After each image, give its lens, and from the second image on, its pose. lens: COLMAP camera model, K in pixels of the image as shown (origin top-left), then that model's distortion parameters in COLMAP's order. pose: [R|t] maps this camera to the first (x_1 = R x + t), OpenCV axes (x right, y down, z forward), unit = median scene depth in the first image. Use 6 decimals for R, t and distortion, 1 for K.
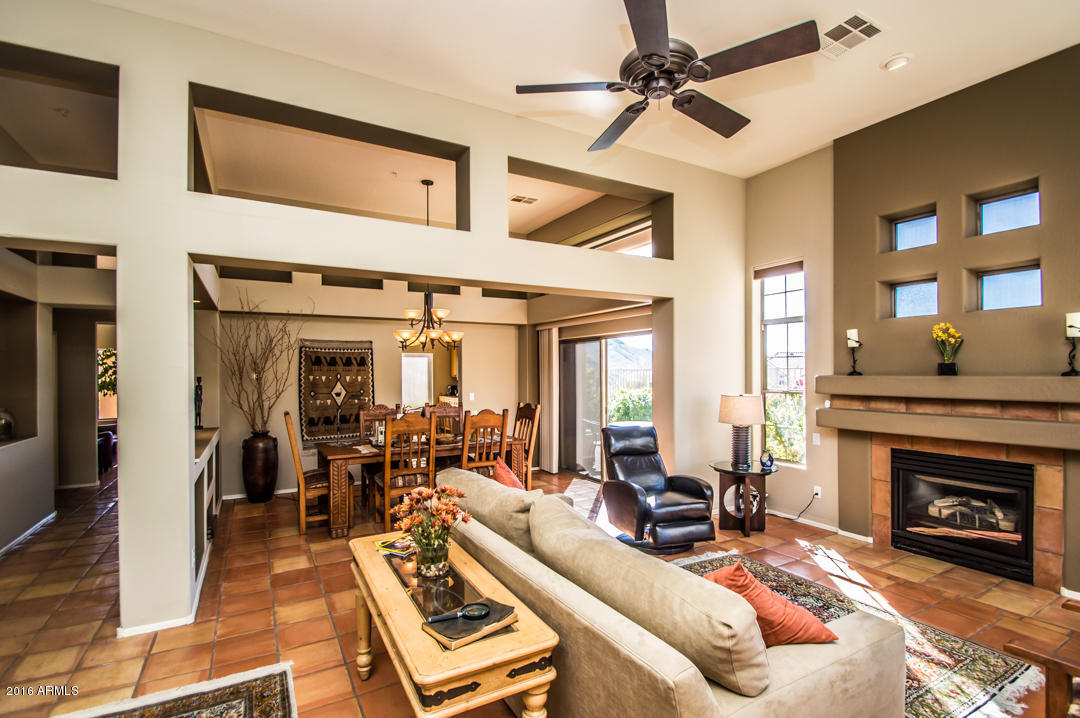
lens RADIAL K [[504.6, 0, 544.6], [0, 504.6, 374.8], [0, 0, 1]] dist [0.000797, 0.000042]
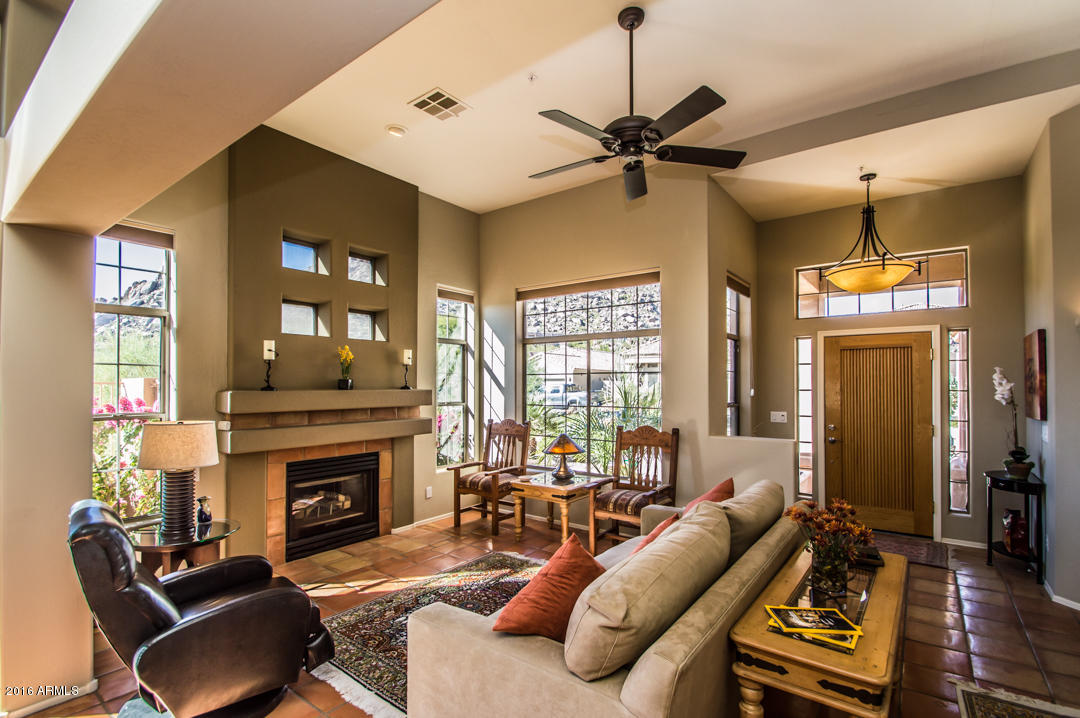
lens RADIAL K [[504.6, 0, 544.6], [0, 504.6, 374.8], [0, 0, 1]] dist [0.000797, 0.000042]
pose [[-0.383512, 0.023681, 0.923232, -0.478800], [0.008939, 0.999720, -0.021930, -0.003041], [-0.923493, -0.000158, -0.383616, 0.998500]]
